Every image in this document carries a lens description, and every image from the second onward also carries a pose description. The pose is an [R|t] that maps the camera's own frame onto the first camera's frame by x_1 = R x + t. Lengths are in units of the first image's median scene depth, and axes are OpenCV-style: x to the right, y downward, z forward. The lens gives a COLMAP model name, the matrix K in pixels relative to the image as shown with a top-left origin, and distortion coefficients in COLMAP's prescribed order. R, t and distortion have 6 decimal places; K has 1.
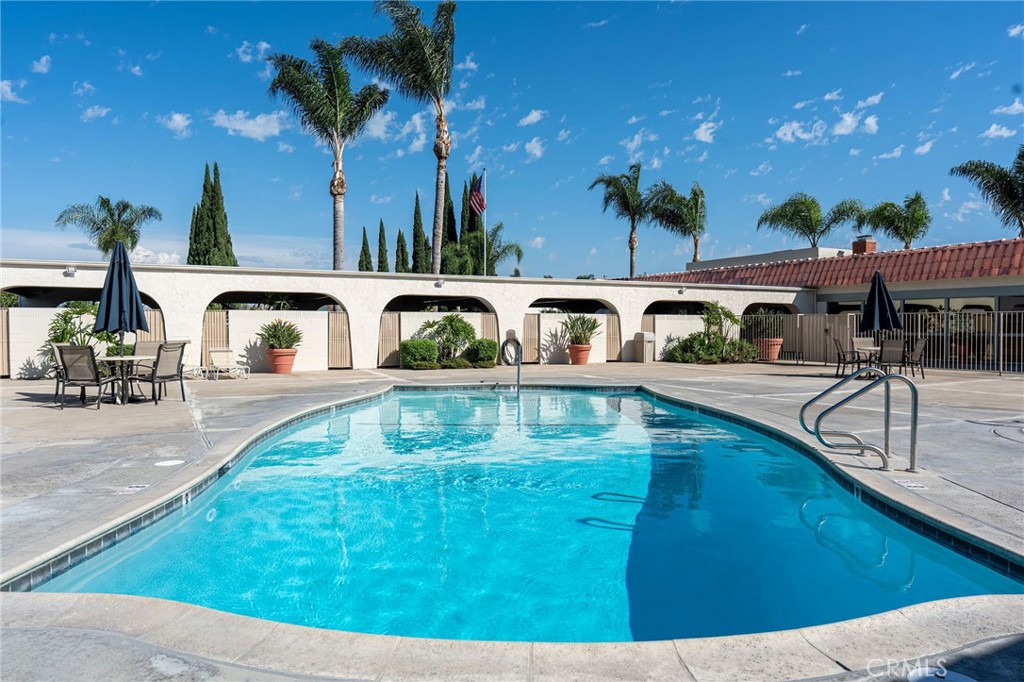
lens RADIAL K [[693.9, 0, 512.0], [0, 693.9, 341.0], [0, 0, 1]] dist [0.003946, 0.000842]
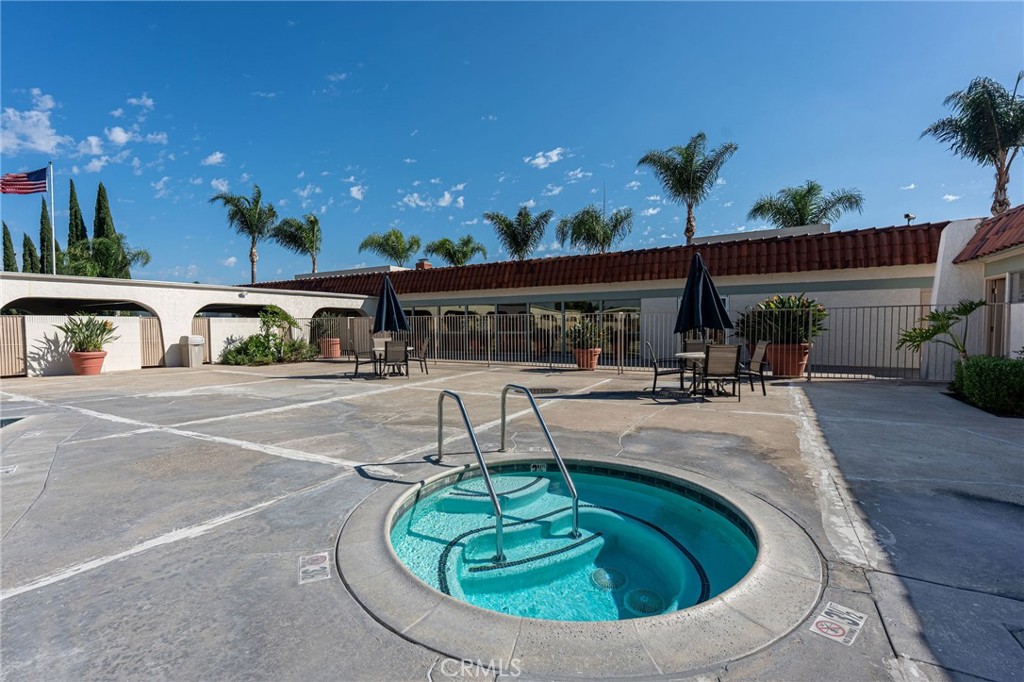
lens RADIAL K [[475.3, 0, 512.0], [0, 475.3, 341.0], [0, 0, 1]] dist [-0.000027, -0.010940]
pose [[0.834839, -0.023573, 0.549989, 0.196450], [0.018188, 0.999718, 0.015242, -0.006583], [-0.550194, -0.002722, 0.835033, 0.201761]]
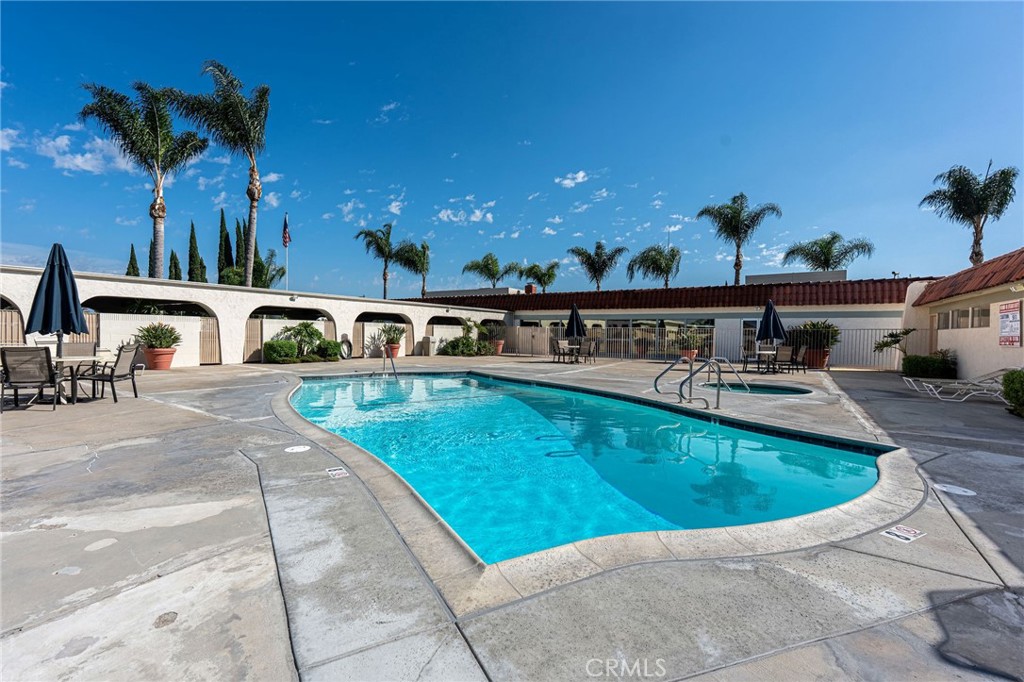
lens RADIAL K [[445.8, 0, 512.0], [0, 445.8, 341.0], [0, 0, 1]] dist [-0.003682, -0.000382]
pose [[0.864647, 0.004185, 0.502363, -0.143416], [-0.004282, 0.999990, -0.000962, -0.001728], [-0.502362, -0.001320, 0.864656, 0.051976]]
